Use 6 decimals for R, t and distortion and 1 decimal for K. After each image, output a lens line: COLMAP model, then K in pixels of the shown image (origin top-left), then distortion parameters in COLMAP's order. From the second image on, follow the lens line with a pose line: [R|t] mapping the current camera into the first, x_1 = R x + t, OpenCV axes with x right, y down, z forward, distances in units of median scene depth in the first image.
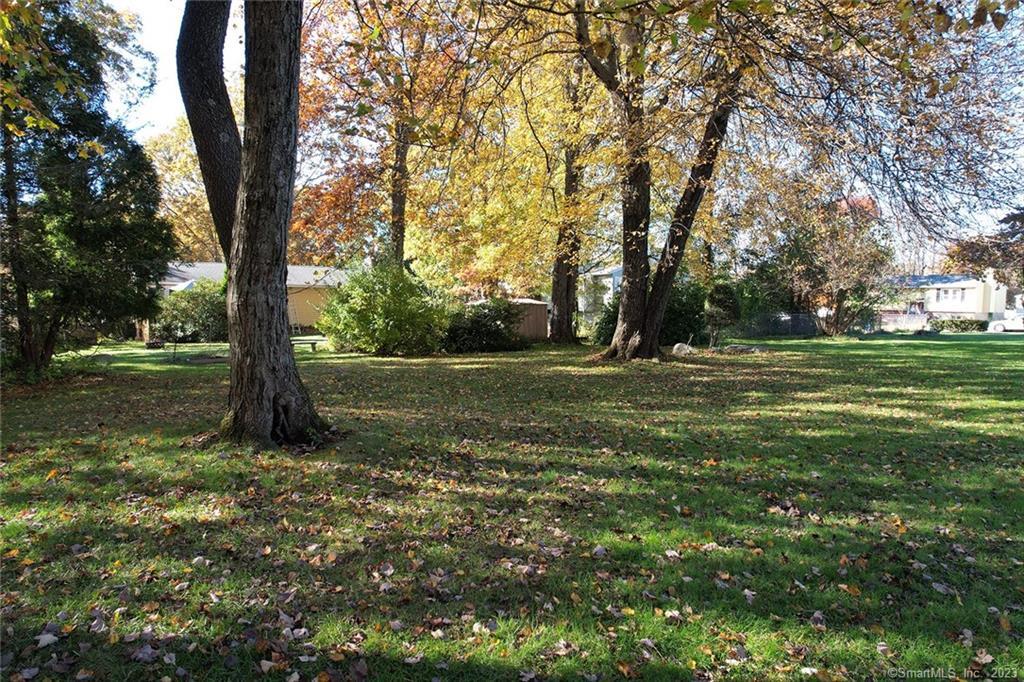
lens RADIAL K [[614.5, 0, 506.1], [0, 614.5, 338.2], [0, 0, 1]] dist [-0.001365, 0.000127]
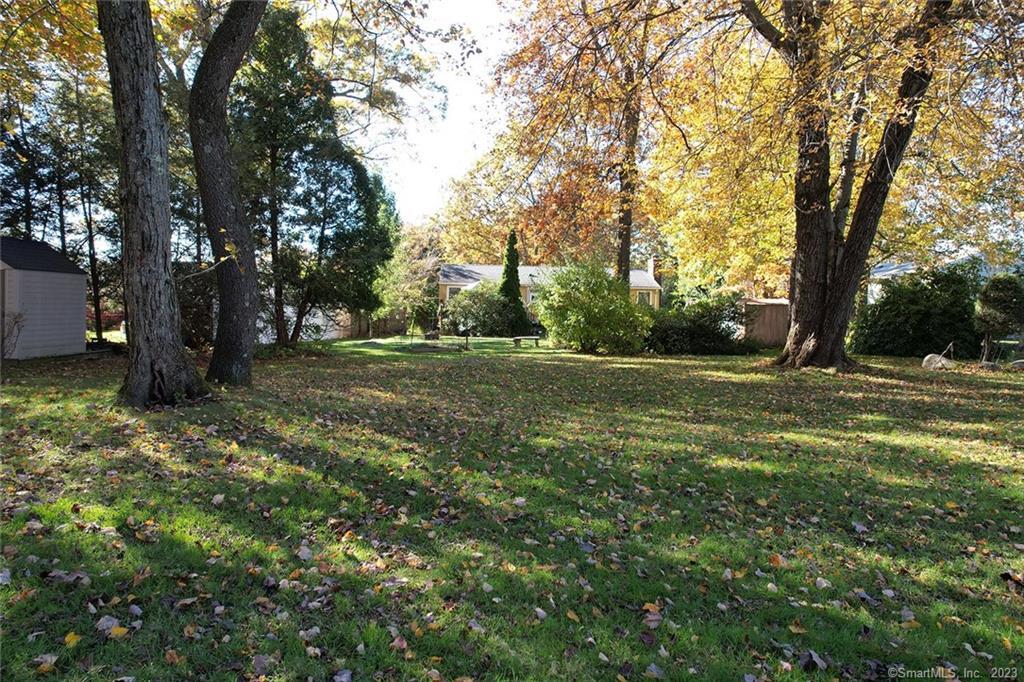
lens RADIAL K [[614.5, 0, 506.1], [0, 614.5, 338.2], [0, 0, 1]] dist [-0.001365, 0.000127]
pose [[0.880822, 0.035938, -0.472082, 0.195183], [-0.037397, 0.999281, 0.006295, 0.003760], [0.471969, 0.012110, 0.881532, 0.068566]]
